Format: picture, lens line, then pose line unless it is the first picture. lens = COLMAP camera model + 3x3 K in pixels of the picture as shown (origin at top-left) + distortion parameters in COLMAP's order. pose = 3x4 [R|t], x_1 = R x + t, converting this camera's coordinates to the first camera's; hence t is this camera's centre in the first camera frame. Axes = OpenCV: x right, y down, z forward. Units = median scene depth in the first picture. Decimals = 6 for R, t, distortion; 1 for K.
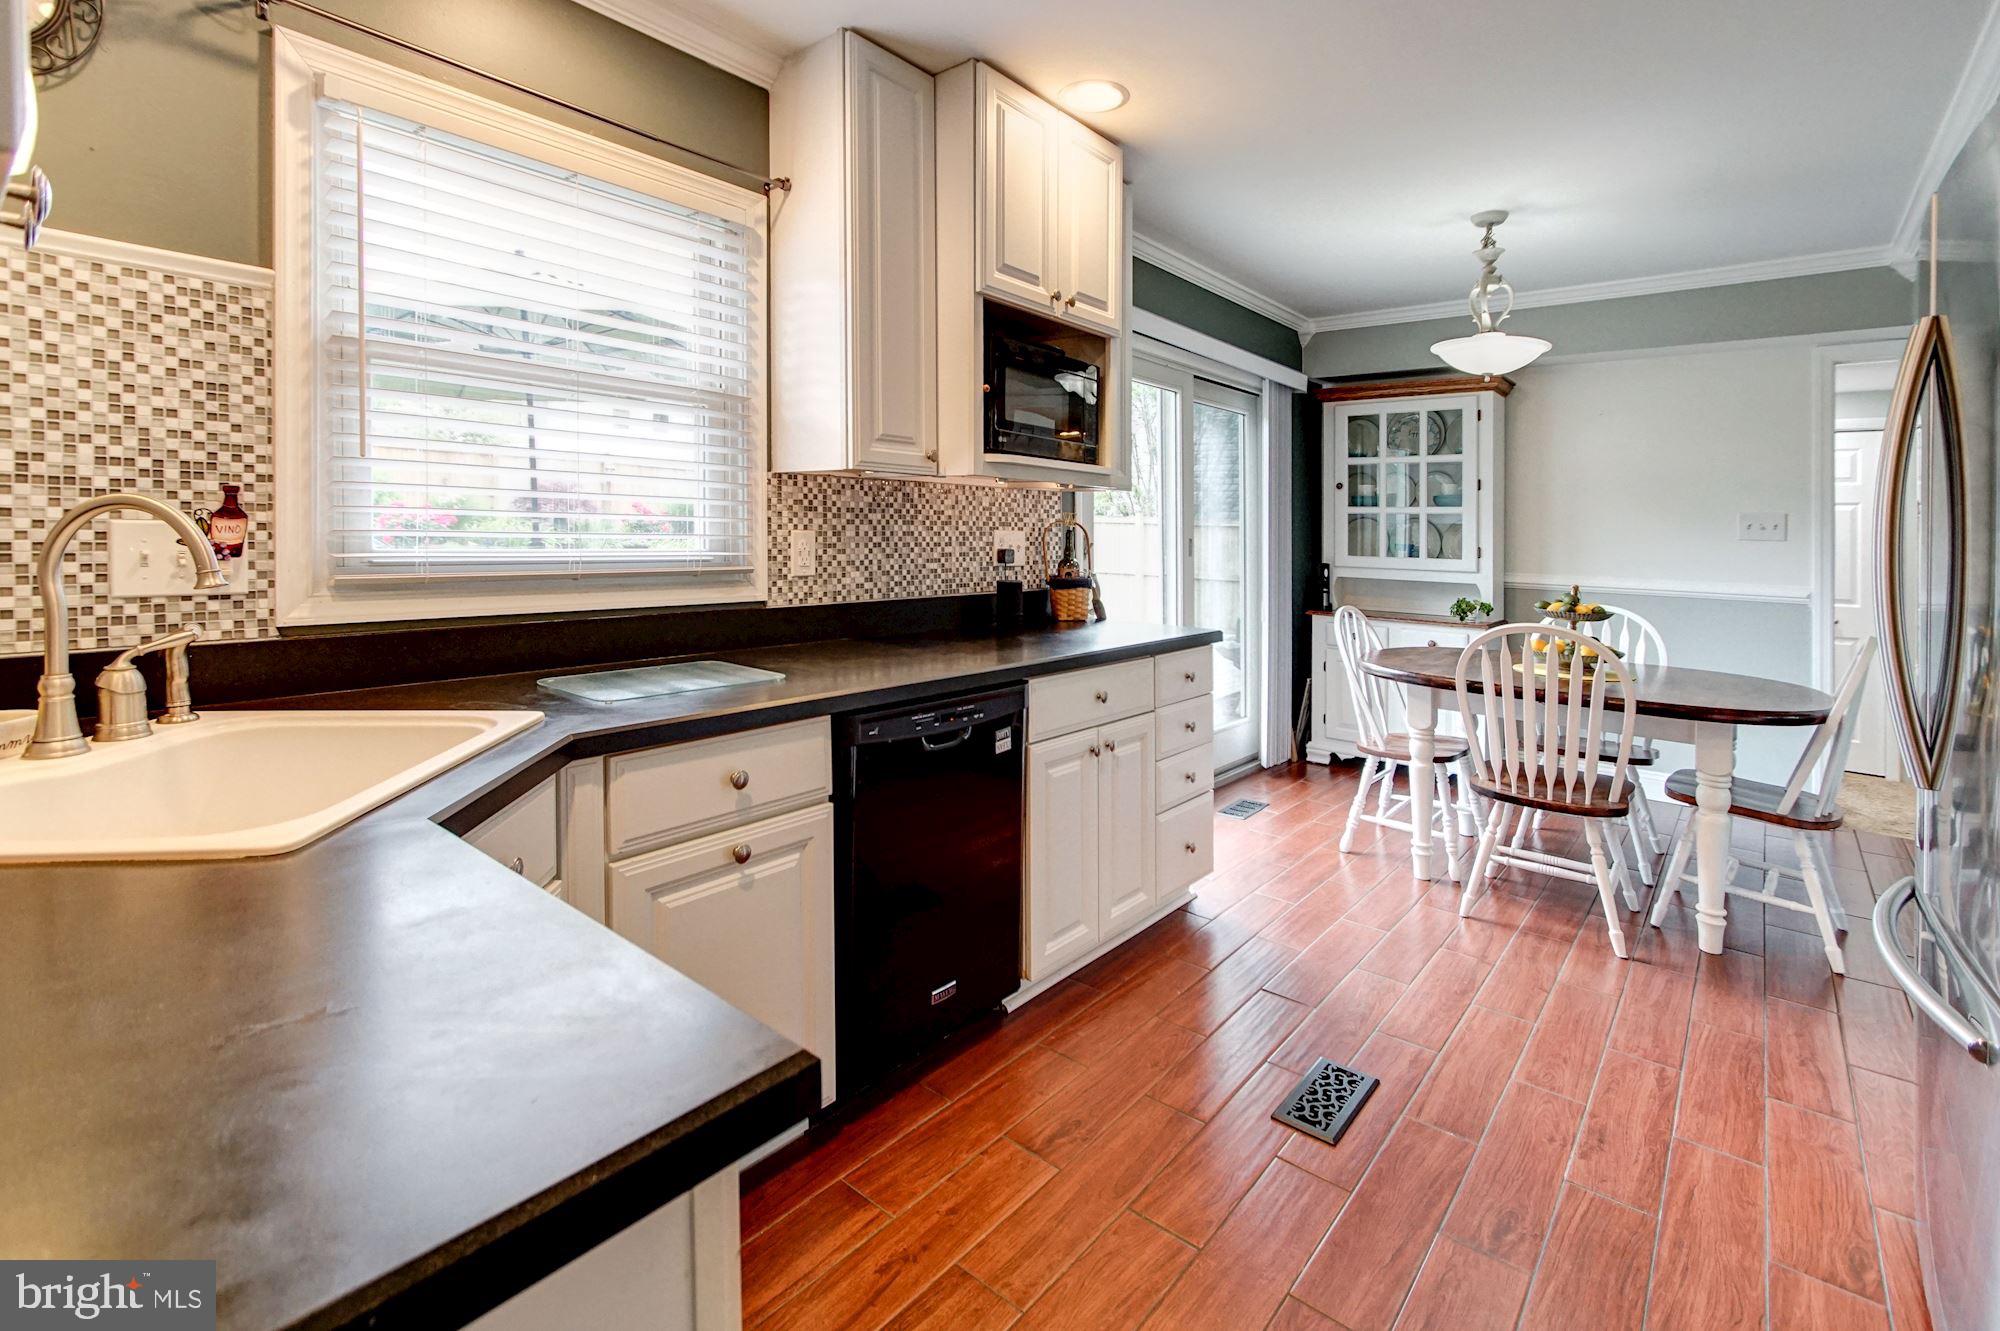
lens RADIAL K [[904.6, 0, 1025.6], [0, 904.6, 487.9], [0, 0, 1]] dist [-0.005621, 0.001526]
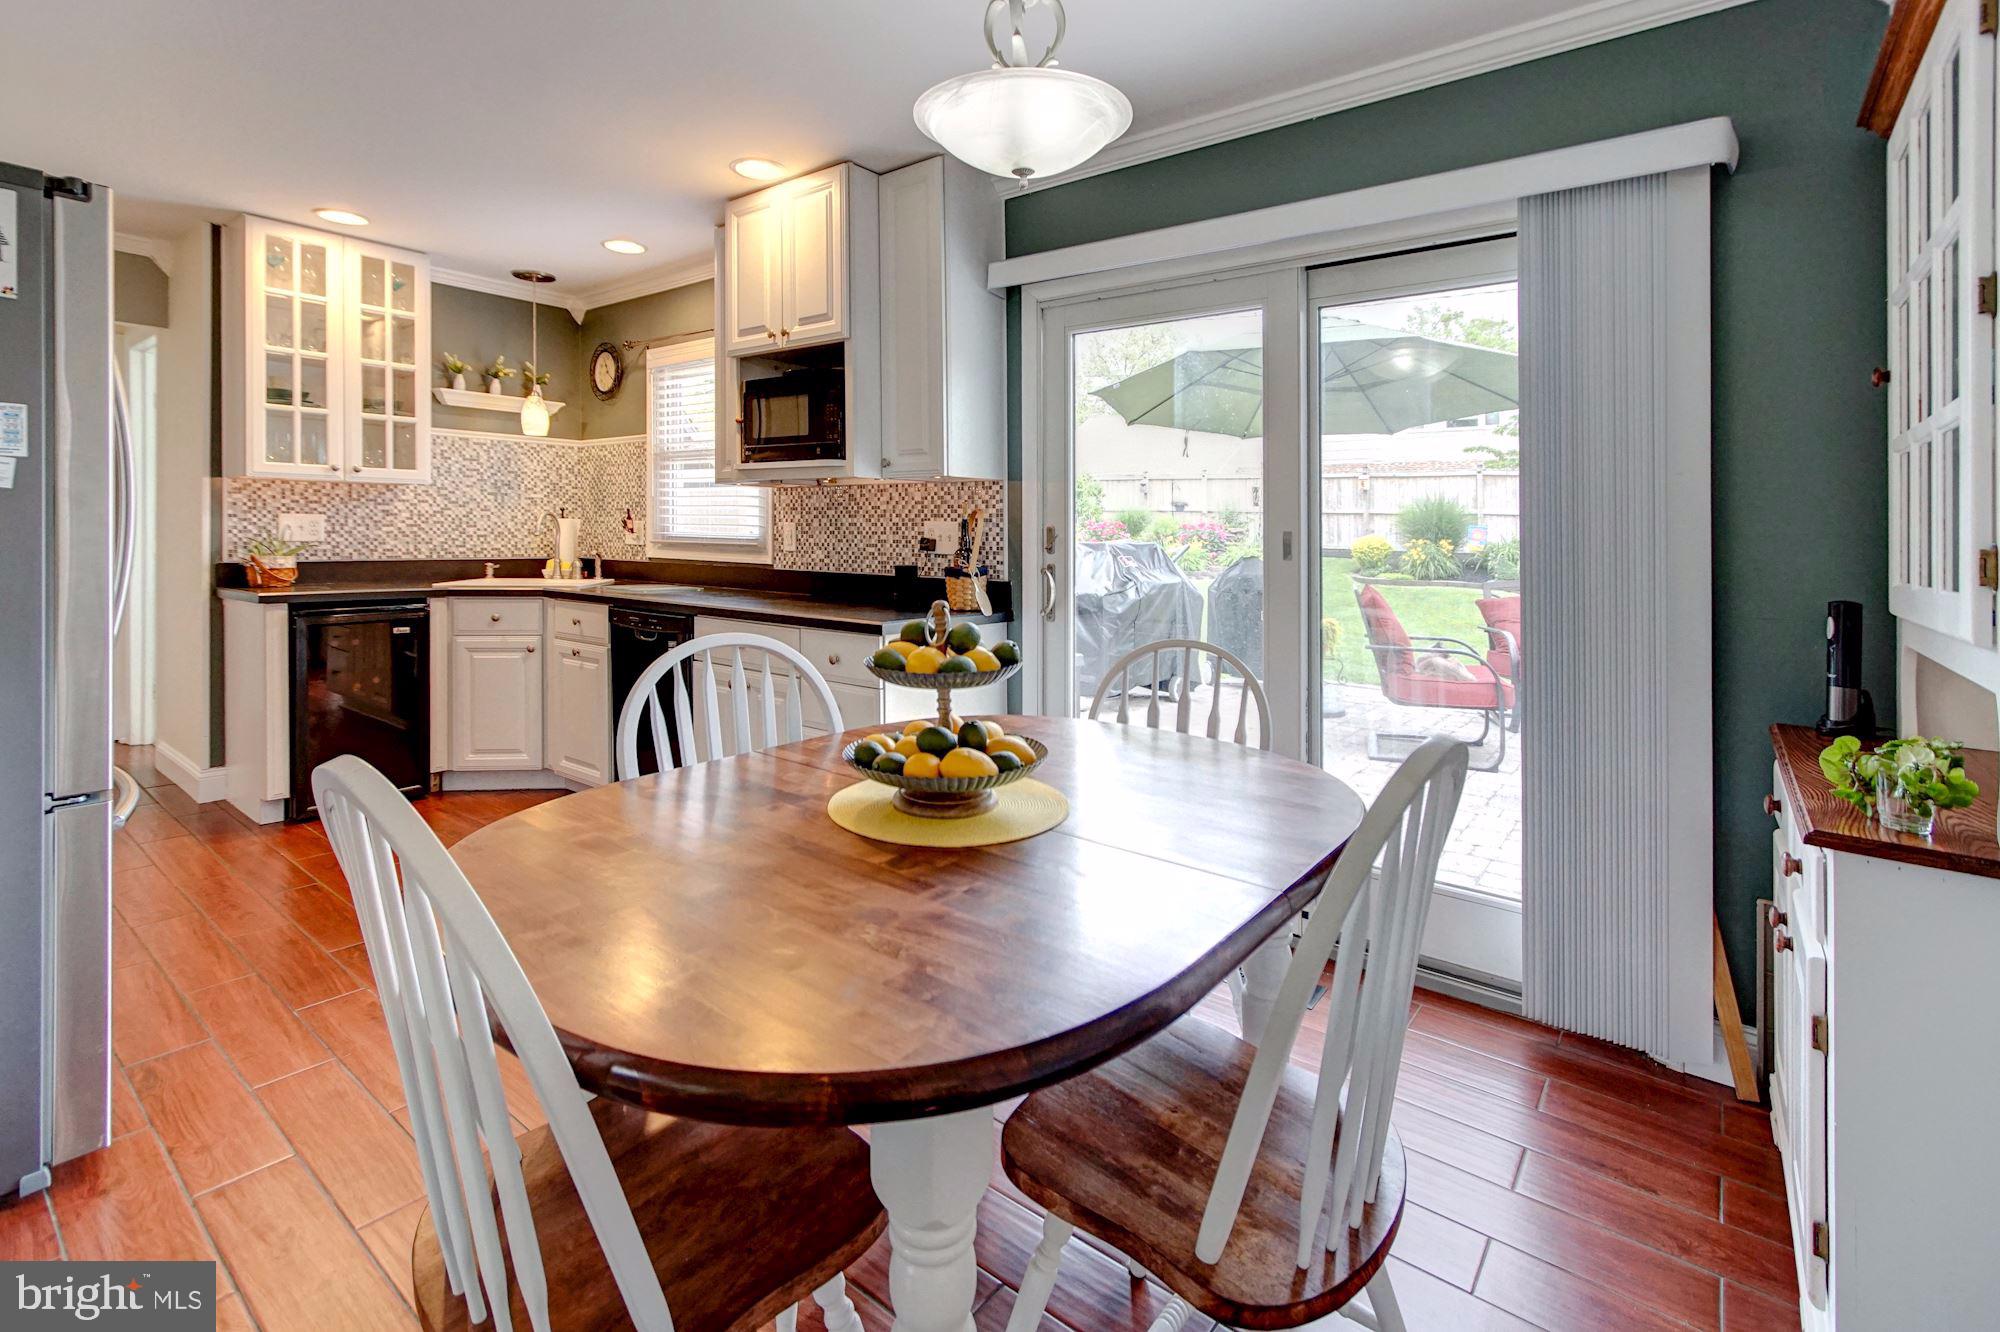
lens RADIAL K [[904.6, 0, 994.7], [0, 904.6, 527.8], [0, 0, 1]] dist [-0.005621, 0.001526]
pose [[0.024754, -0.027847, -0.999306, 1.335133], [0.027951, 0.999240, -0.027153, 0.107413], [0.999303, -0.027259, 0.025514, 1.295330]]
